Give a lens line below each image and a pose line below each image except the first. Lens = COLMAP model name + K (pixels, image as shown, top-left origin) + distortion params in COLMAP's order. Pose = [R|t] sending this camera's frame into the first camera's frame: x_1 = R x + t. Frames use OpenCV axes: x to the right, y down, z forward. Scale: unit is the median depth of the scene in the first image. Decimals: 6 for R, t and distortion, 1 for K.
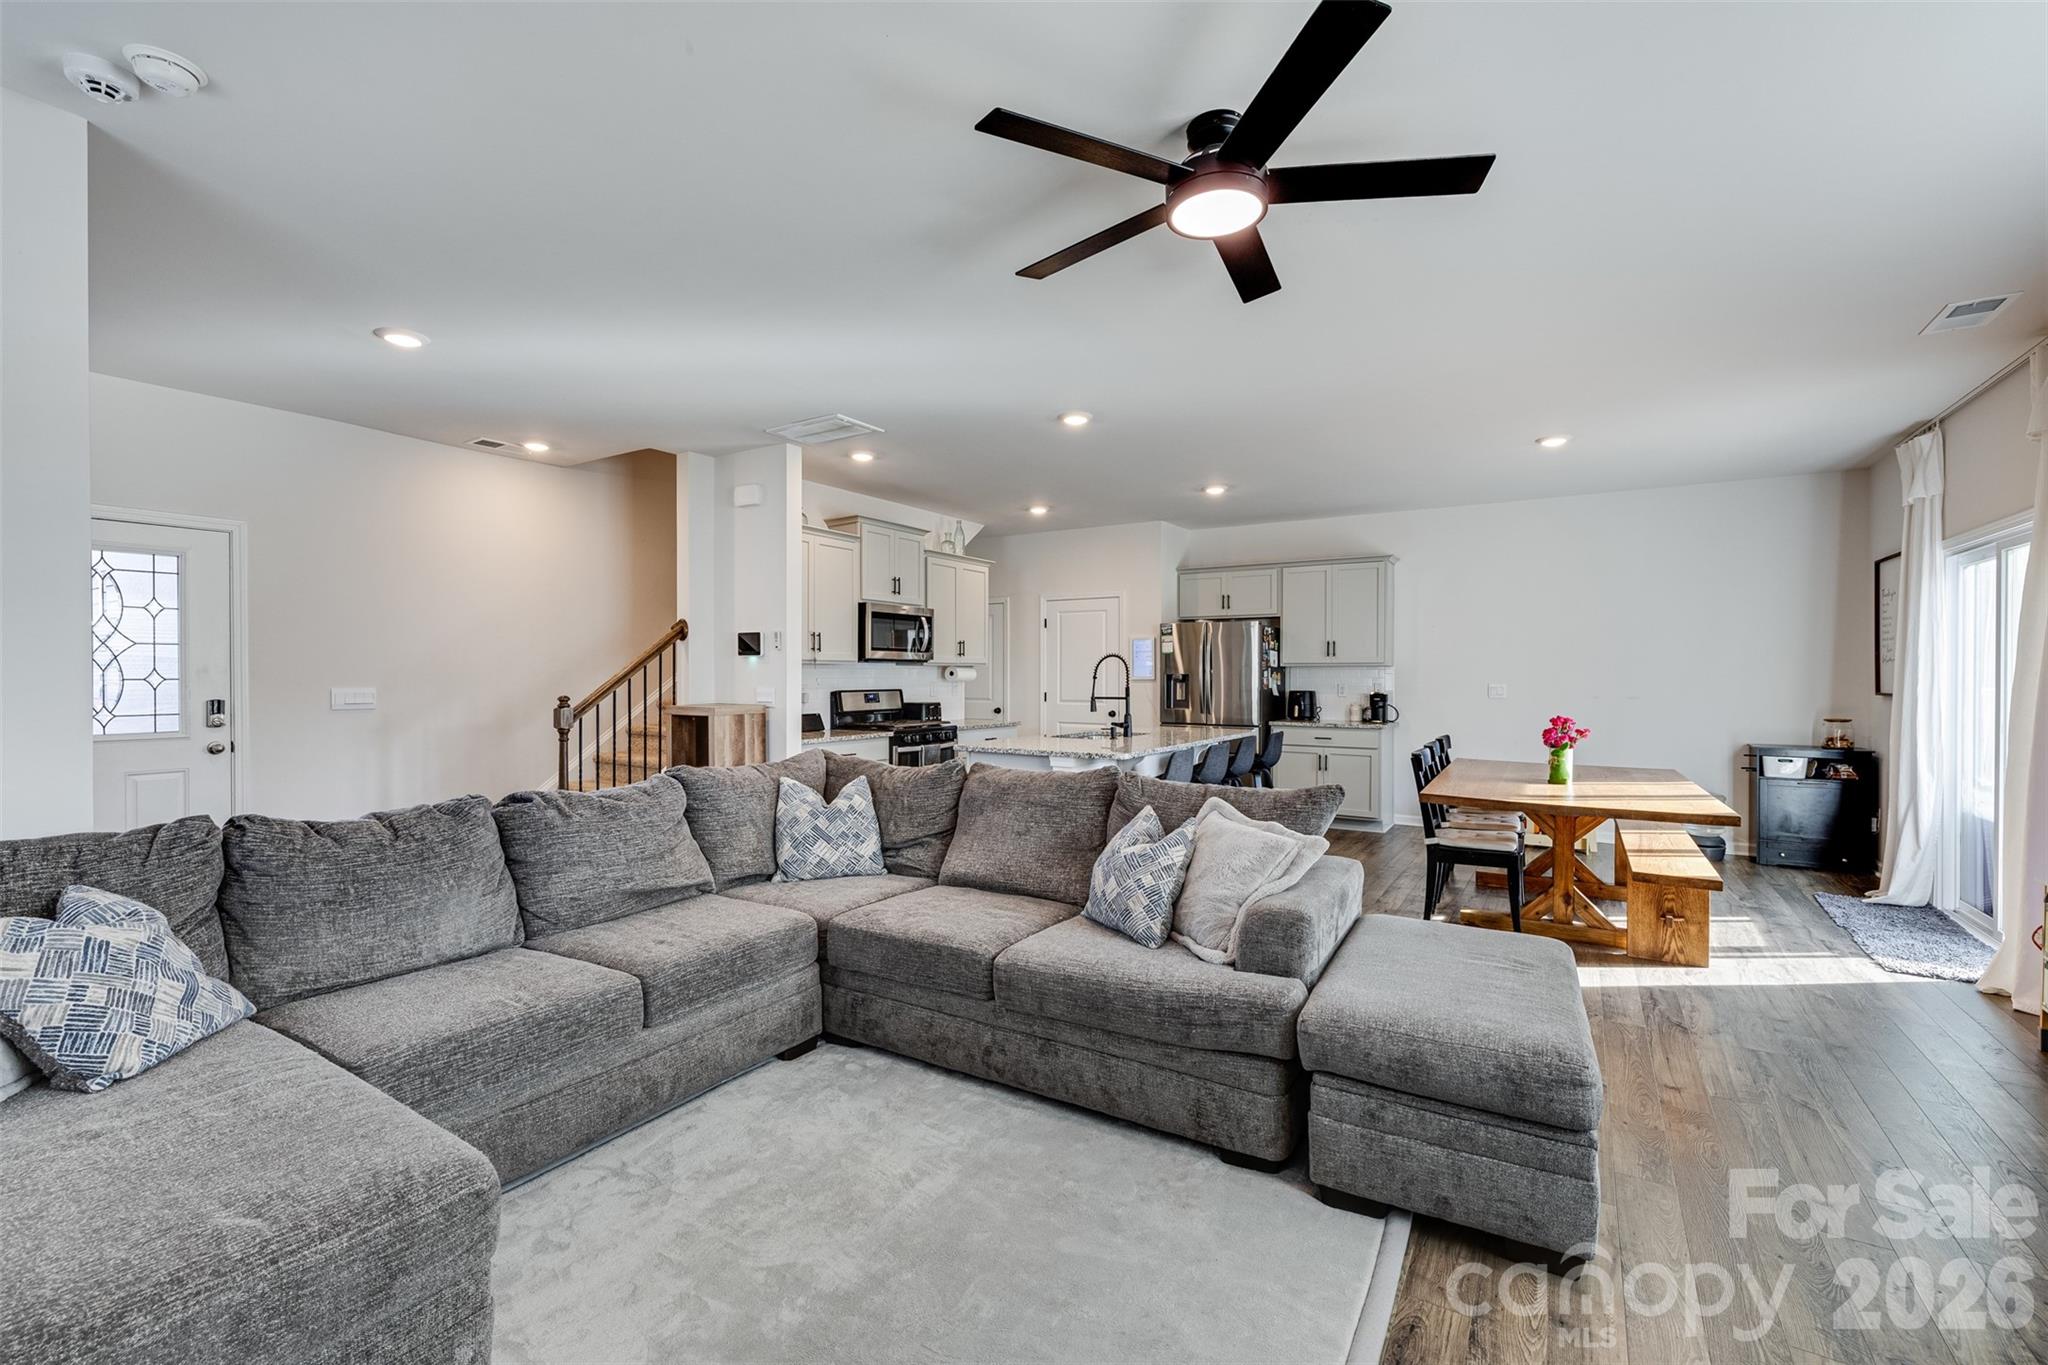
lens RADIAL K [[867.6, 0, 1023.9], [0, 867.6, 673.9], [0, 0, 1]] dist [0.001617, -0.000153]
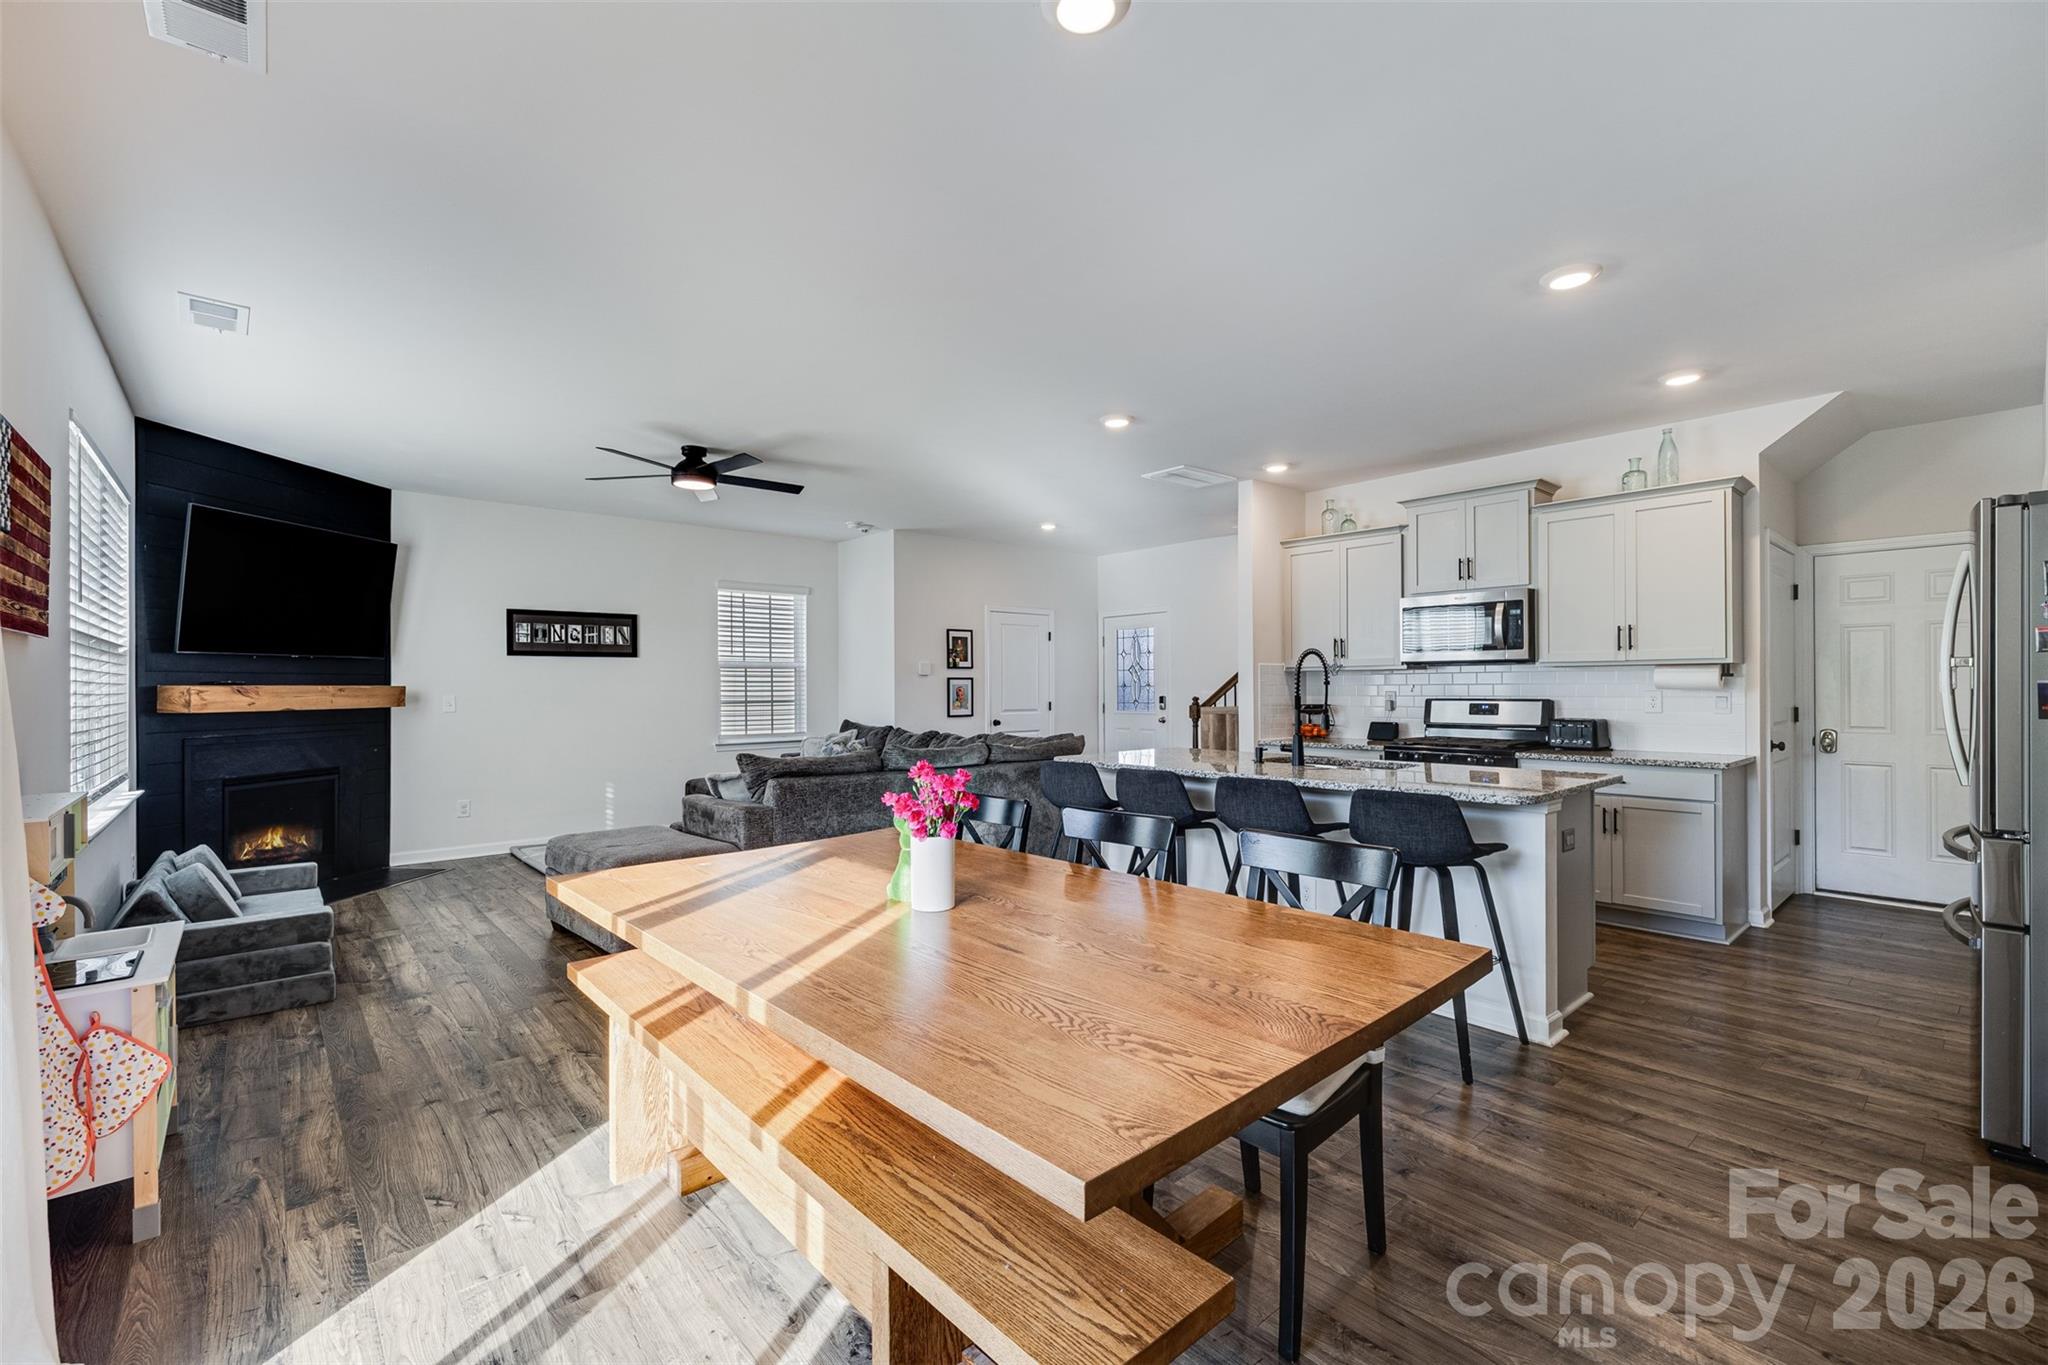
lens RADIAL K [[867.6, 0, 1007.7], [0, 867.6, 682.5], [0, 0, 1]] dist [0.001617, -0.000153]
pose [[-0.289314, -0.004794, -0.957222, 0.774024], [0.004411, 0.999970, -0.006341, 0.006757], [0.957224, -0.006057, -0.289284, 0.867025]]
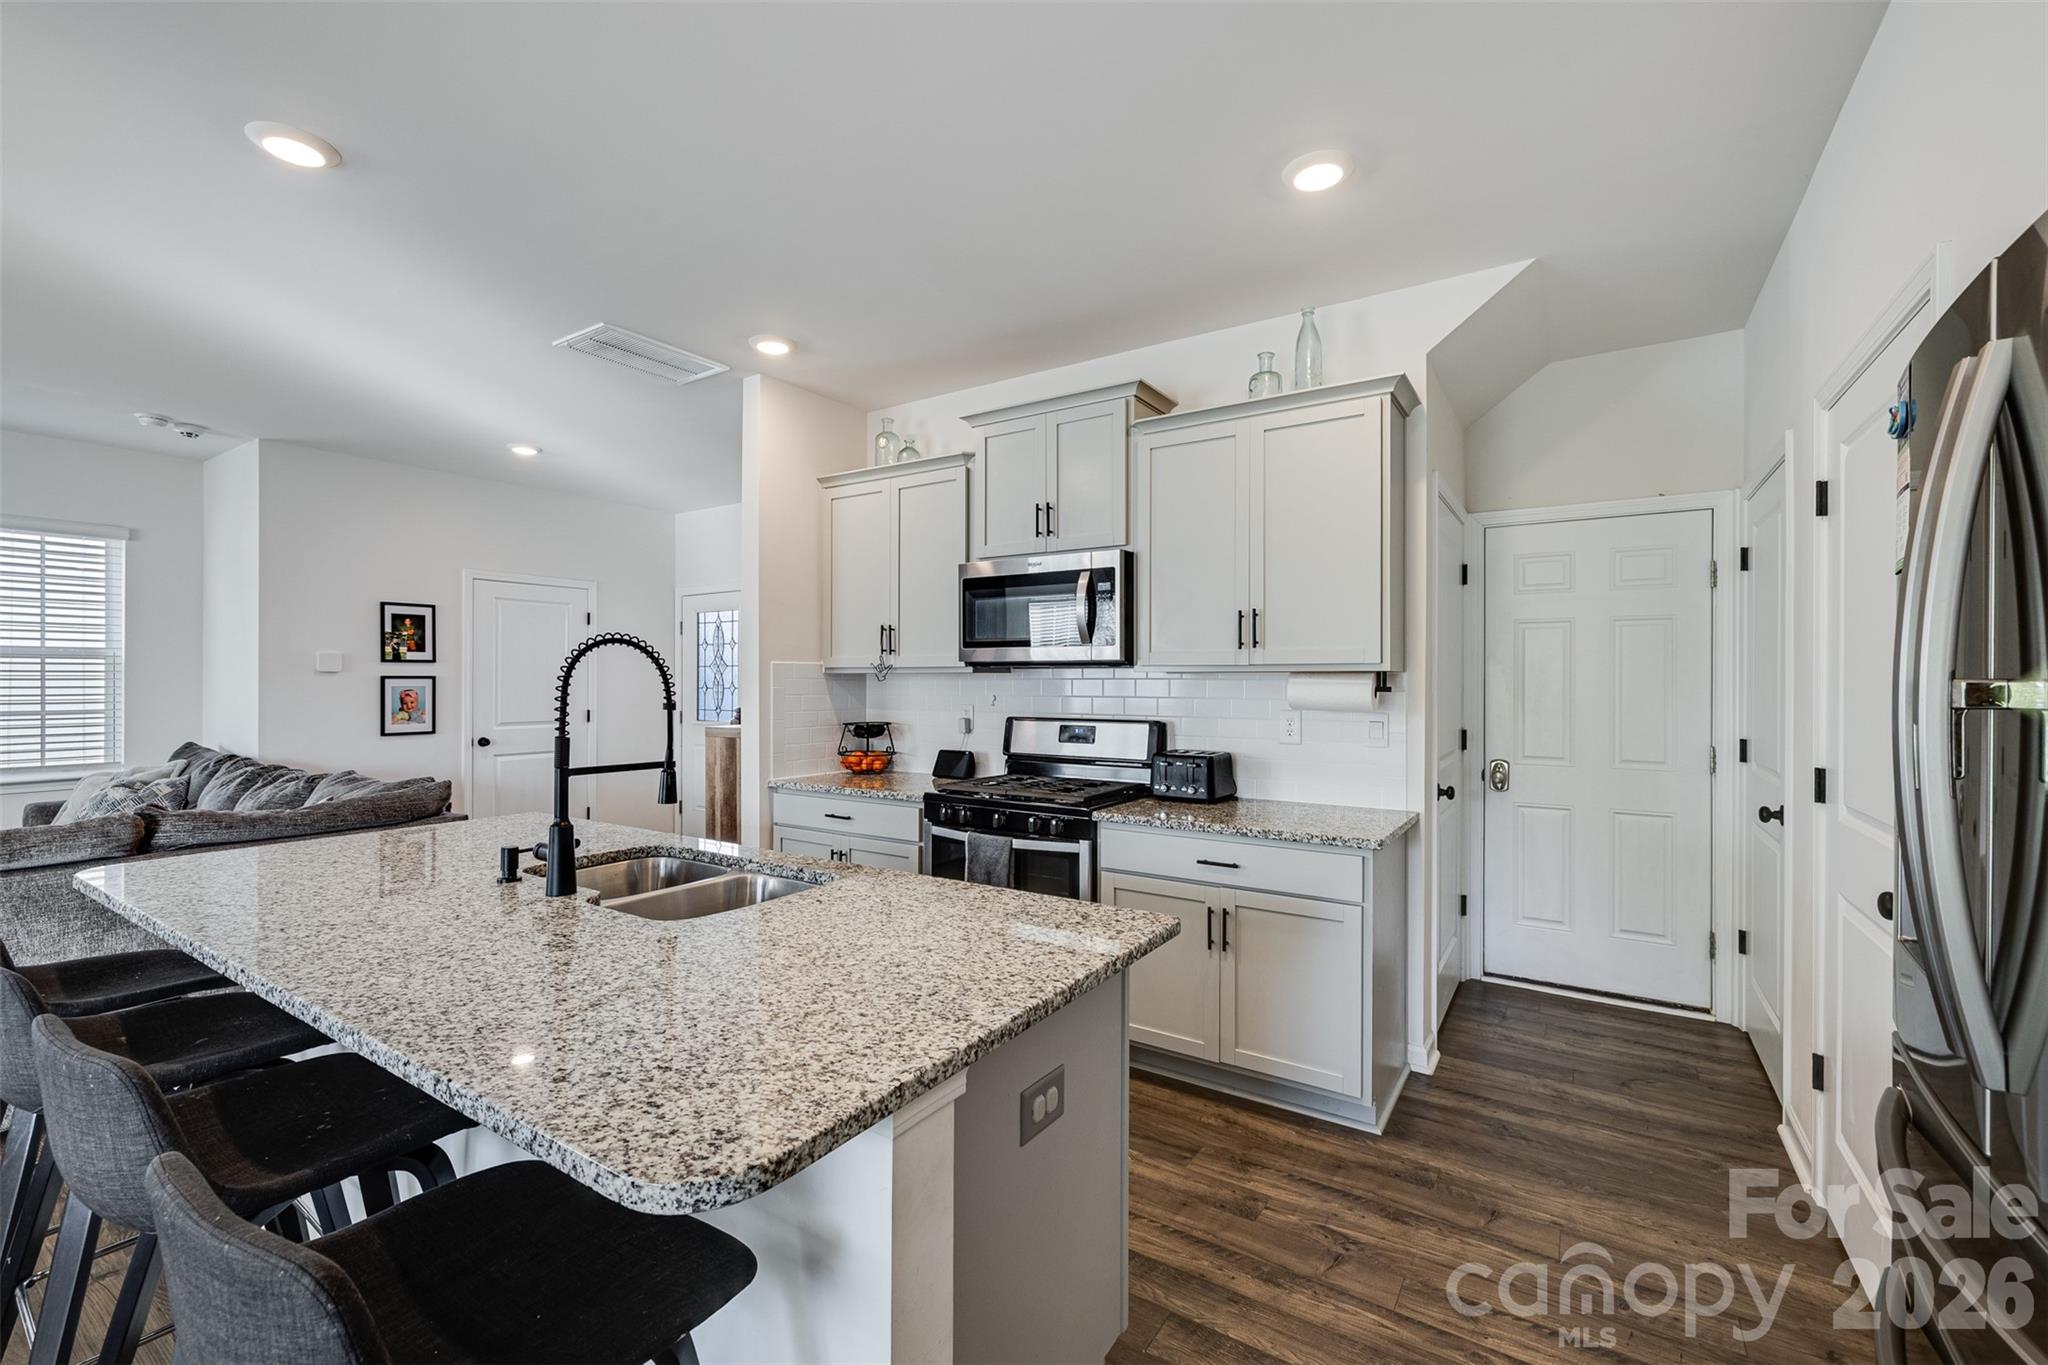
lens RADIAL K [[867.6, 0, 1006.6], [0, 867.6, 676.5], [0, 0, 1]] dist [0.001617, -0.000153]
pose [[-0.025424, -0.004305, -0.999667, 0.386881], [-0.001399, 0.999990, -0.004271, -0.006003], [0.999676, 0.001290, -0.025430, 1.038096]]
